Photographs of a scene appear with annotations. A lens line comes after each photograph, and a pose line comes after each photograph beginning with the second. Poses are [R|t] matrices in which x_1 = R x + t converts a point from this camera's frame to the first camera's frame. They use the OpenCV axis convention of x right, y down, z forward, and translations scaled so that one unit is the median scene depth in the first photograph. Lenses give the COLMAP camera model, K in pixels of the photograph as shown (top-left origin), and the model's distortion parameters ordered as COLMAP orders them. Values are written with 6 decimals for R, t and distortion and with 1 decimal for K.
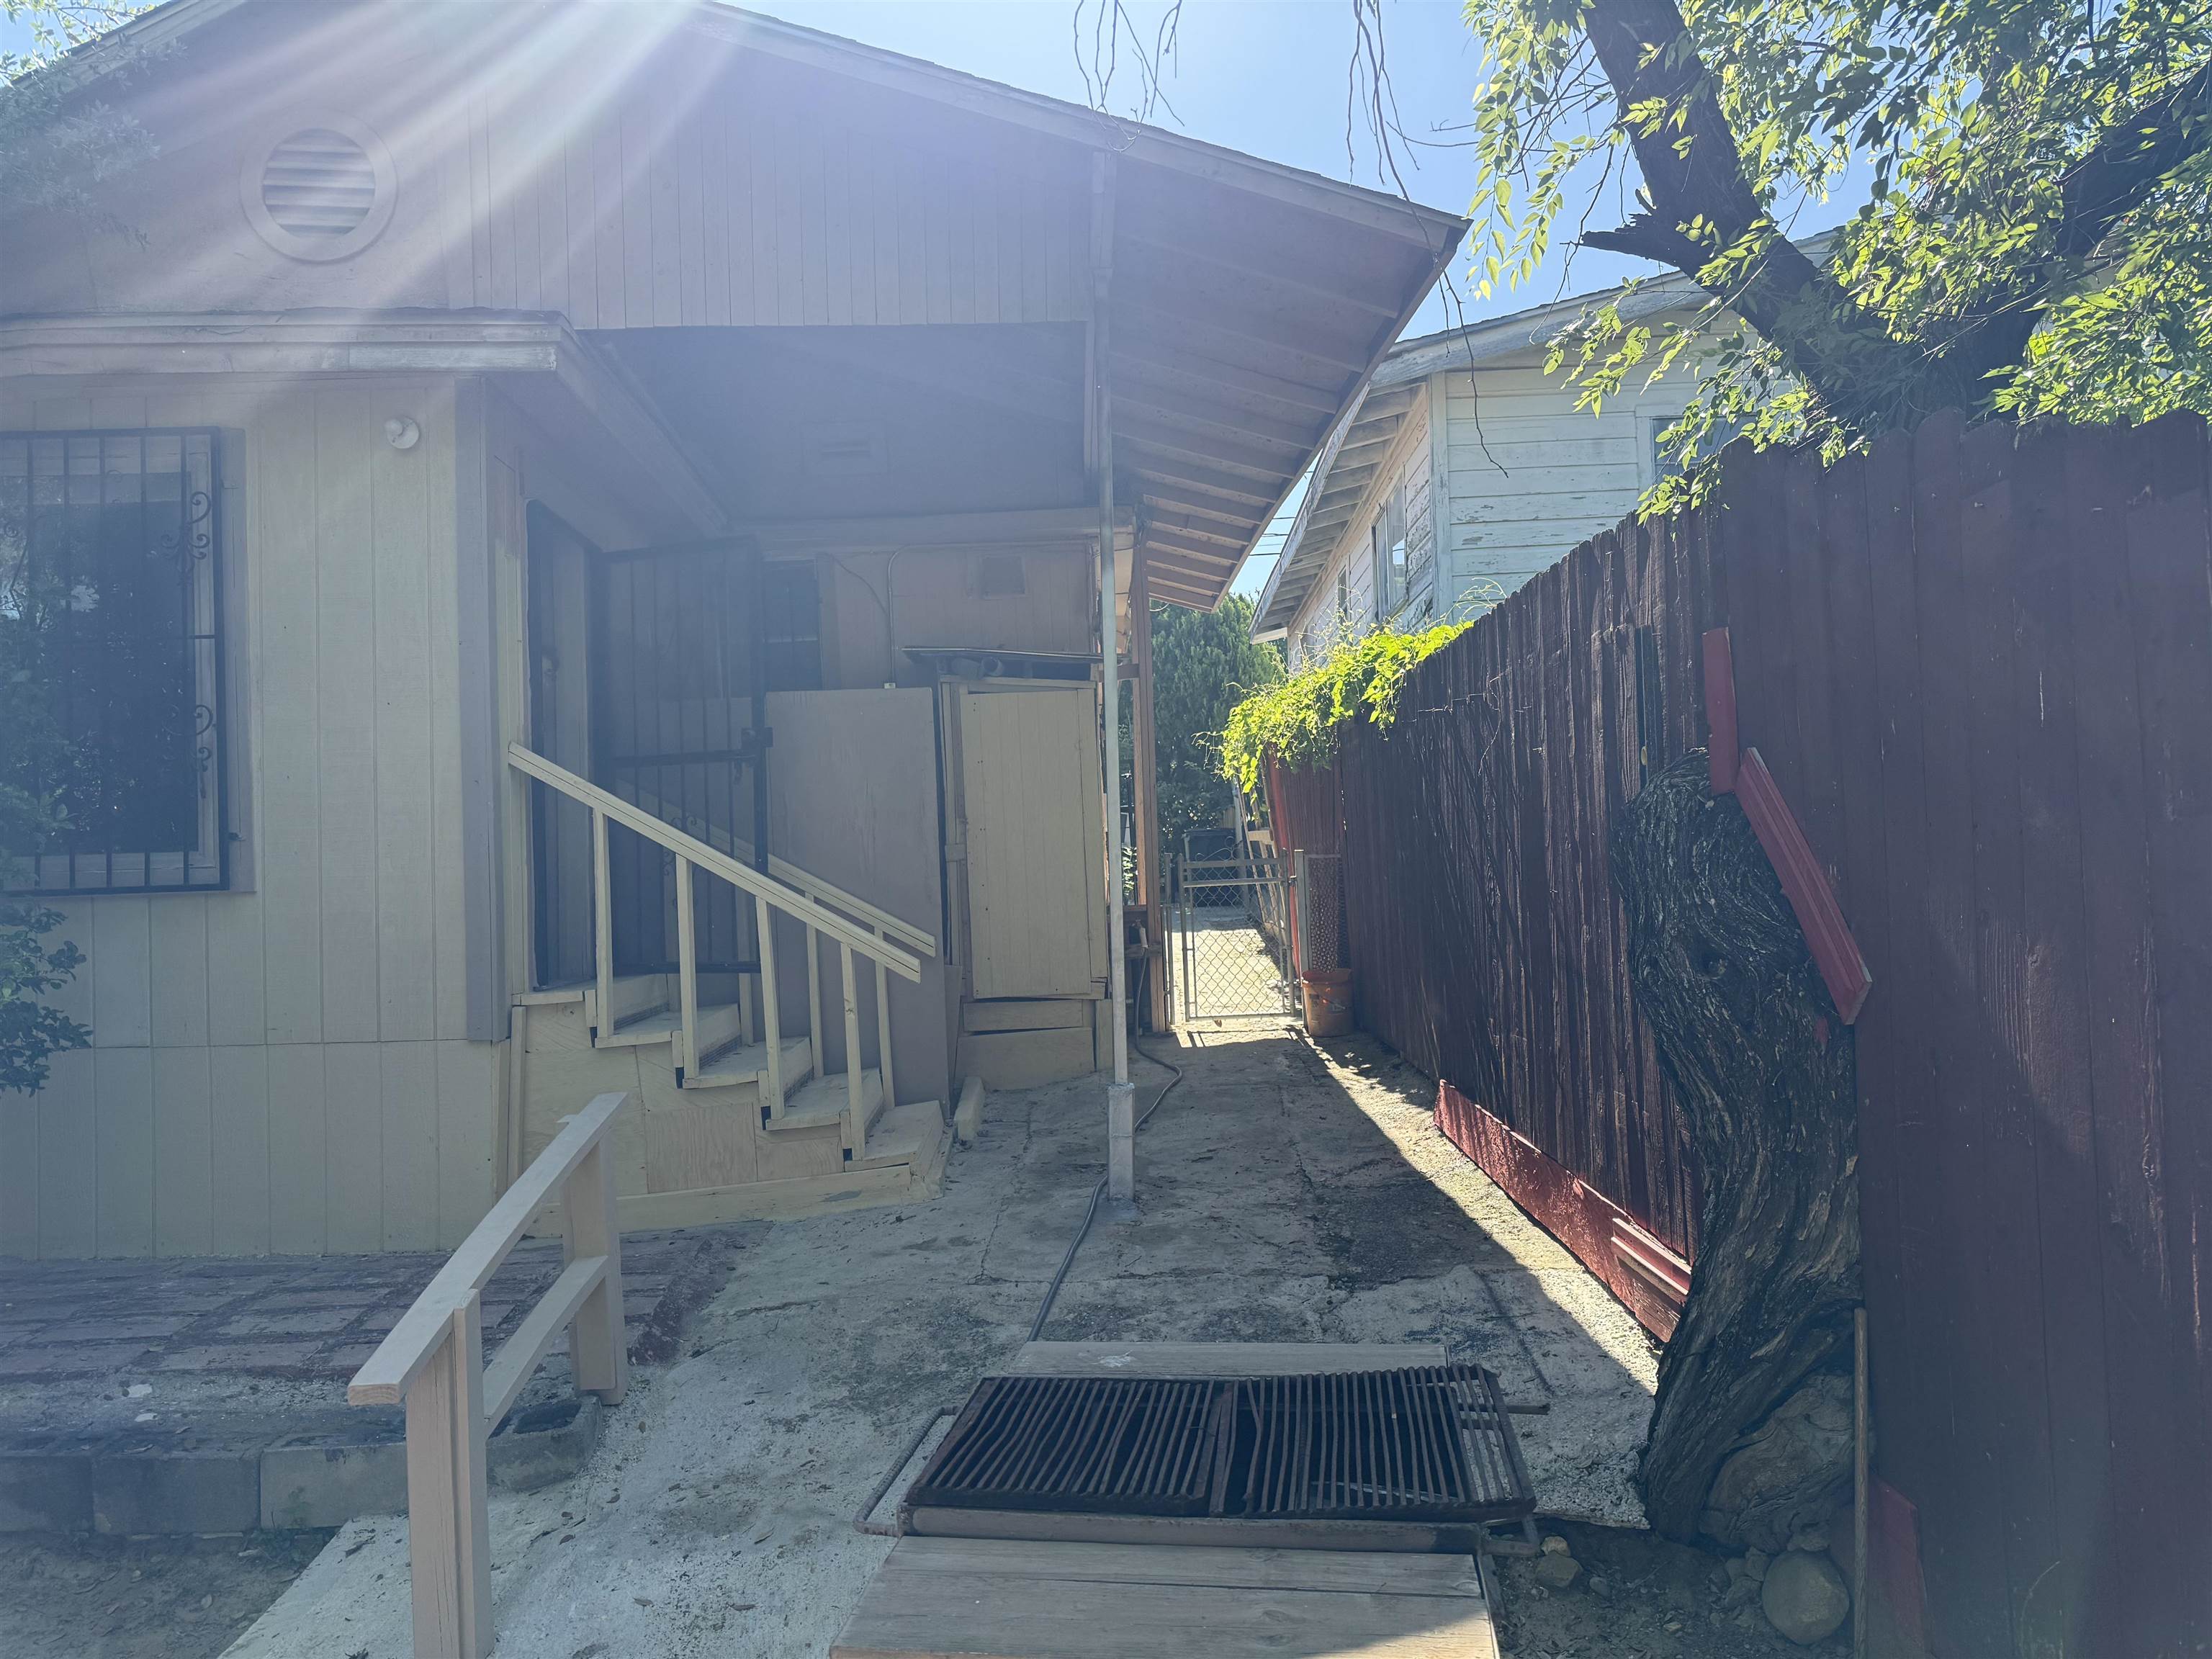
lens RADIAL K [[1554.4, 0, 1106.0], [0, 1554.4, 829.5], [0, 0, 1]] dist [0.086329, -0.135554]
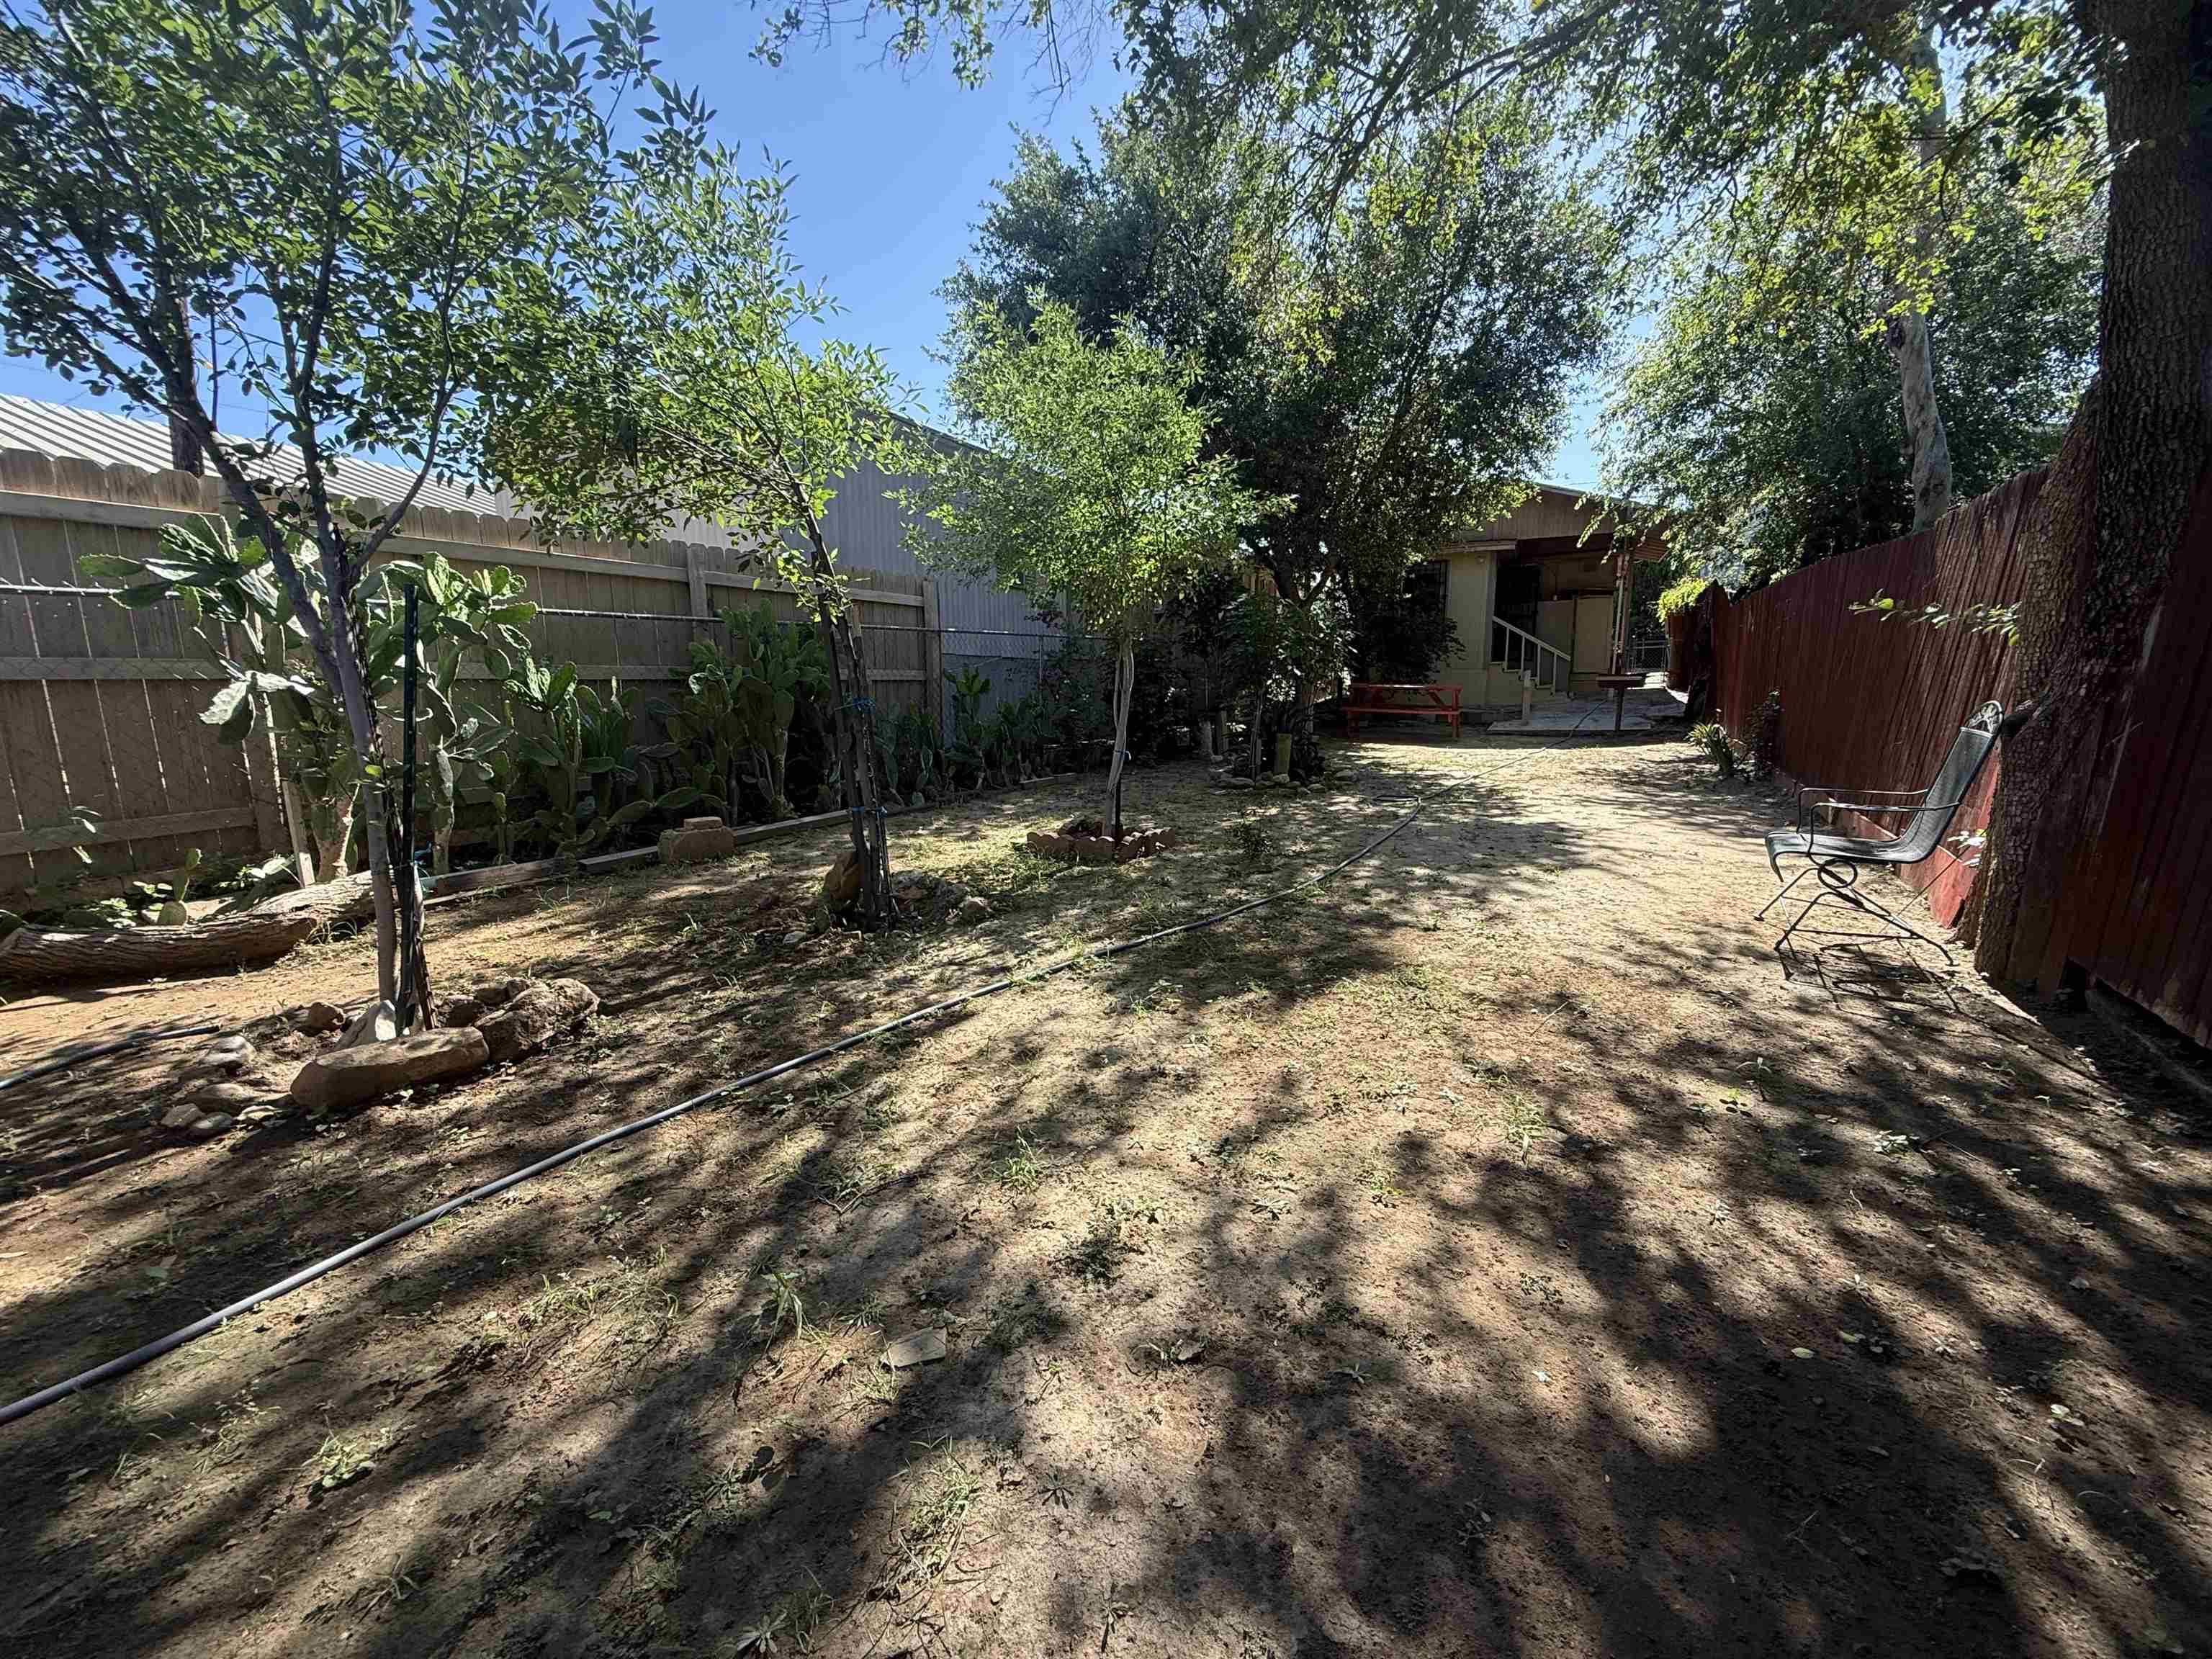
lens RADIAL K [[887.2, 0, 1105.3], [0, 887.2, 844.2], [0, 0, 1]] dist [0.001199, -0.000146]
pose [[0.877932, 0.105051, -0.467118, -0.022914], [-0.000547, 0.975852, 0.218432, 0.034888], [0.478784, -0.191513, 0.856790, -1.769634]]
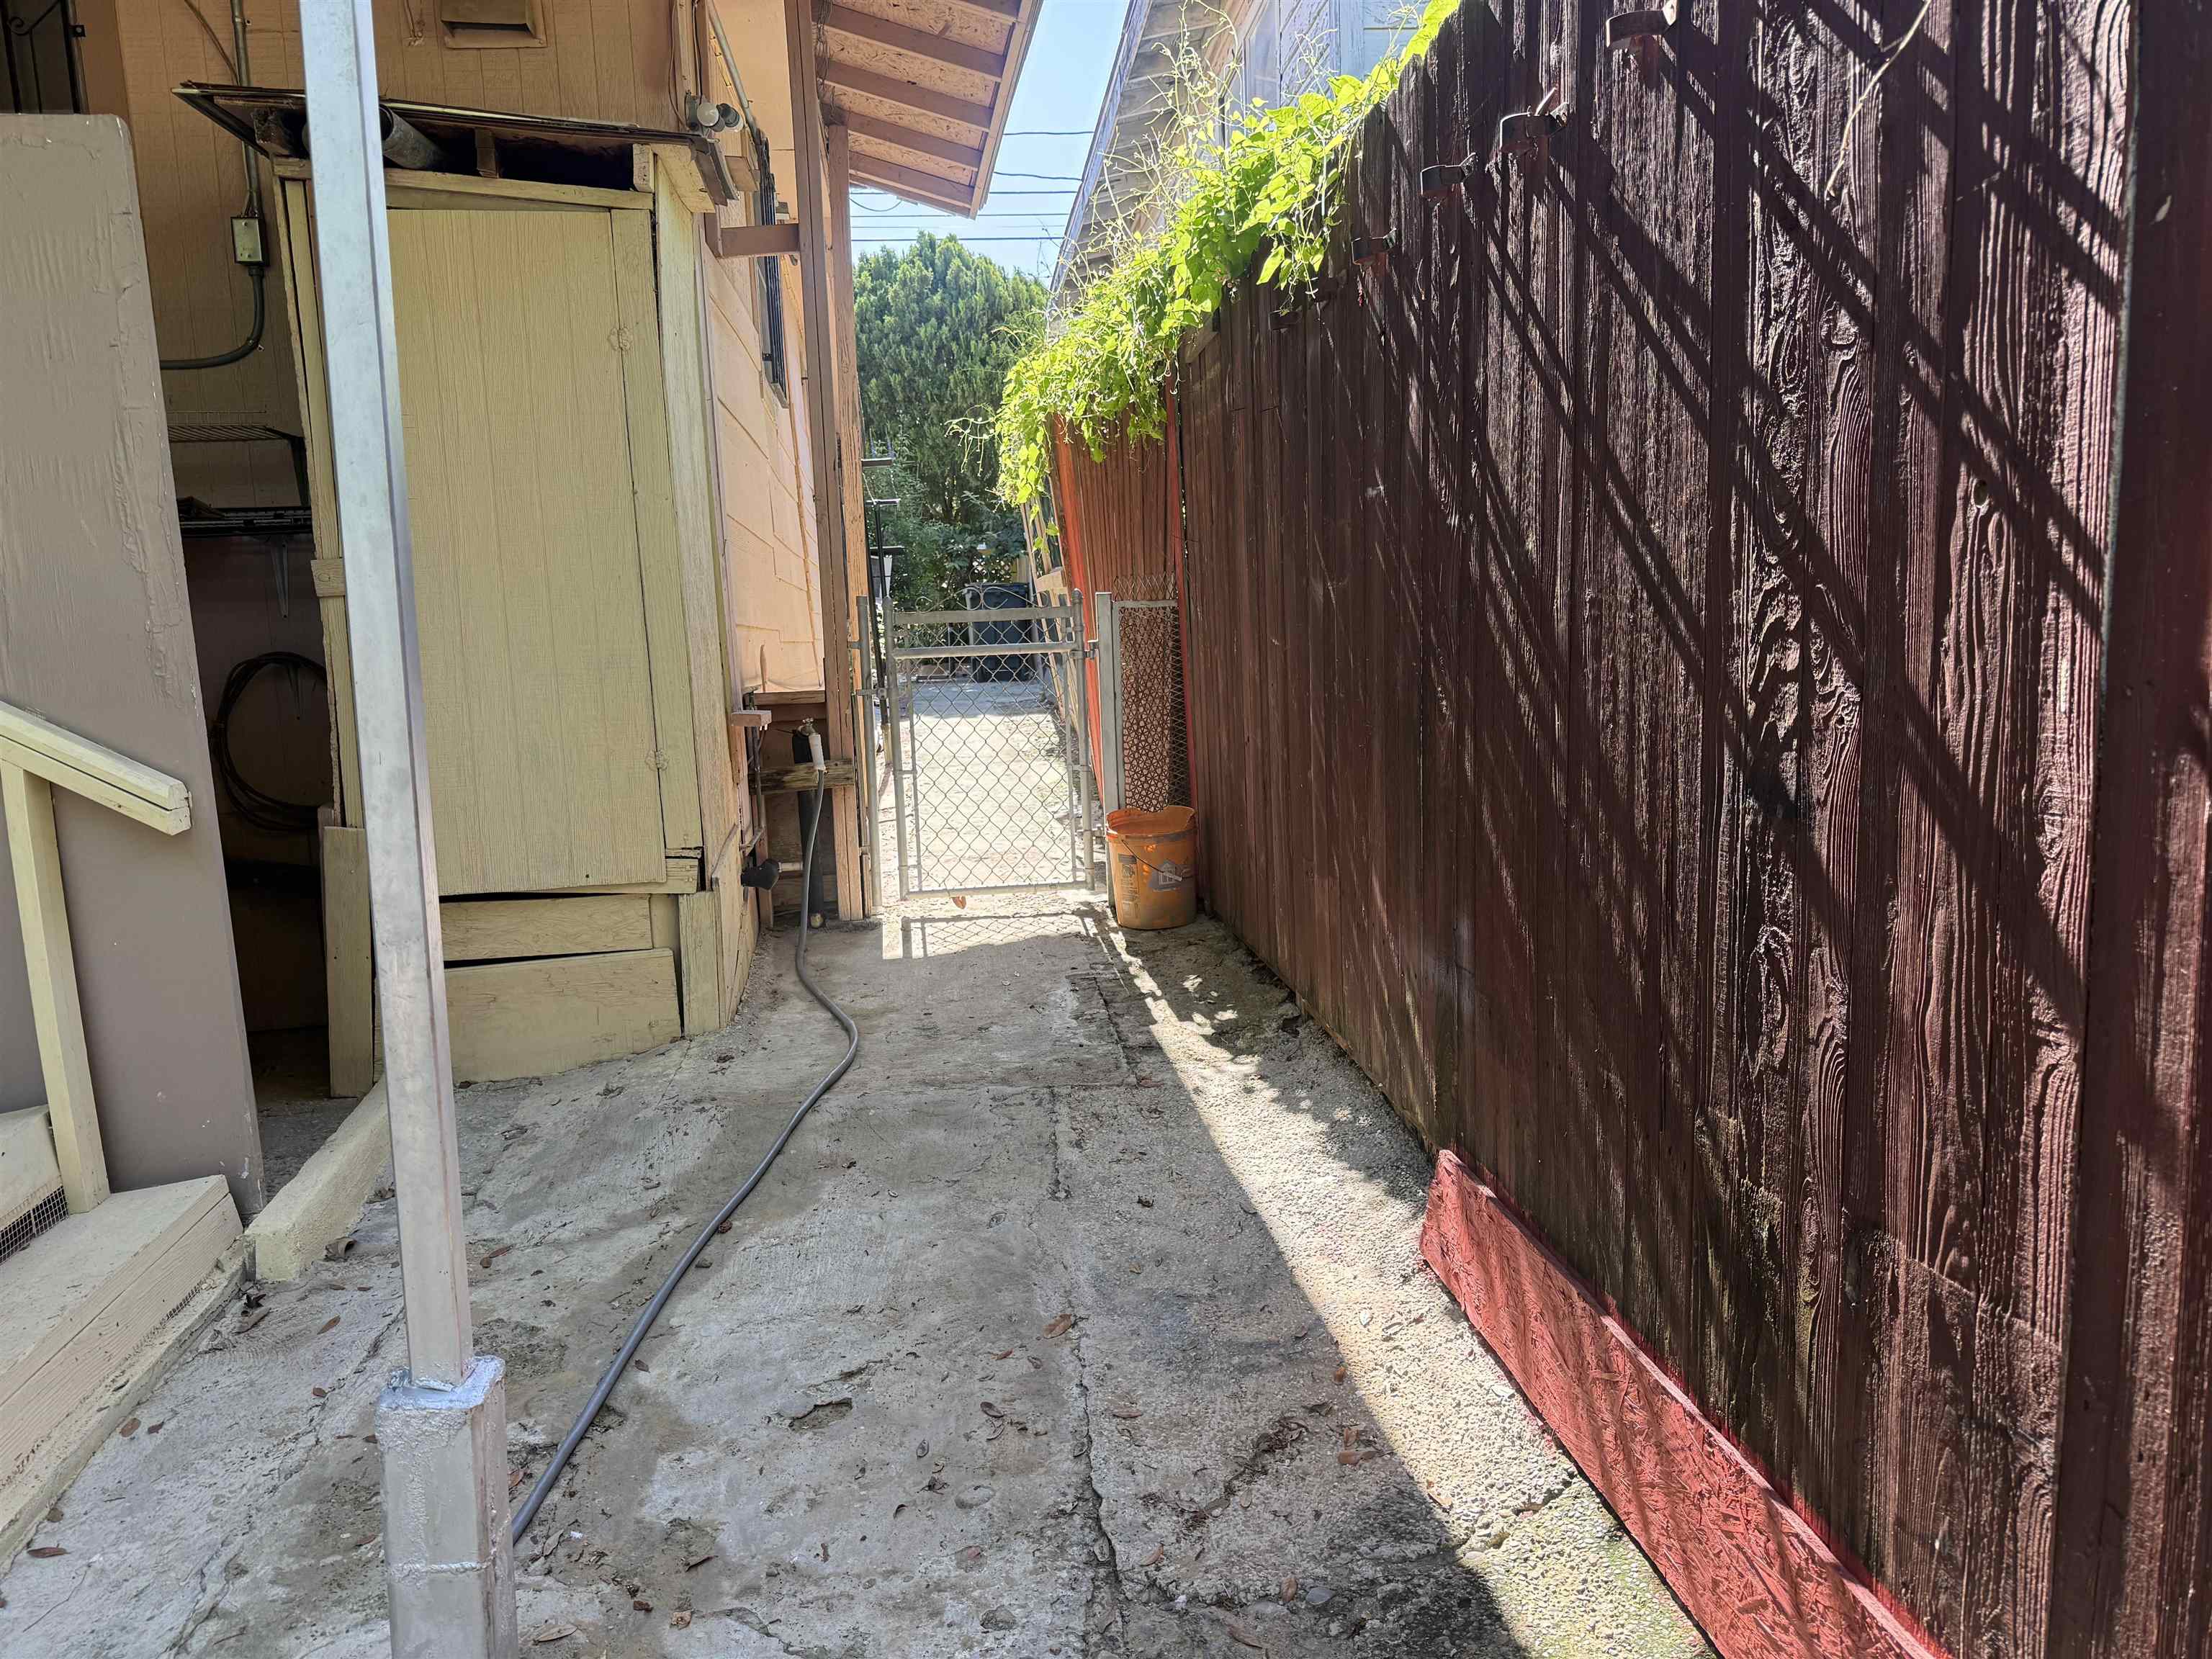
lens RADIAL K [[1569.3, 0, 1120.5], [0, 1569.3, 863.8], [0, 0, 1]] dist [0.050307, -0.068224]
pose [[0.991623, -0.012802, 0.128533, 0.059173], [-0.008884, 0.985960, 0.166744, 0.015885], [-0.128863, -0.166489, 0.977587, 0.453127]]
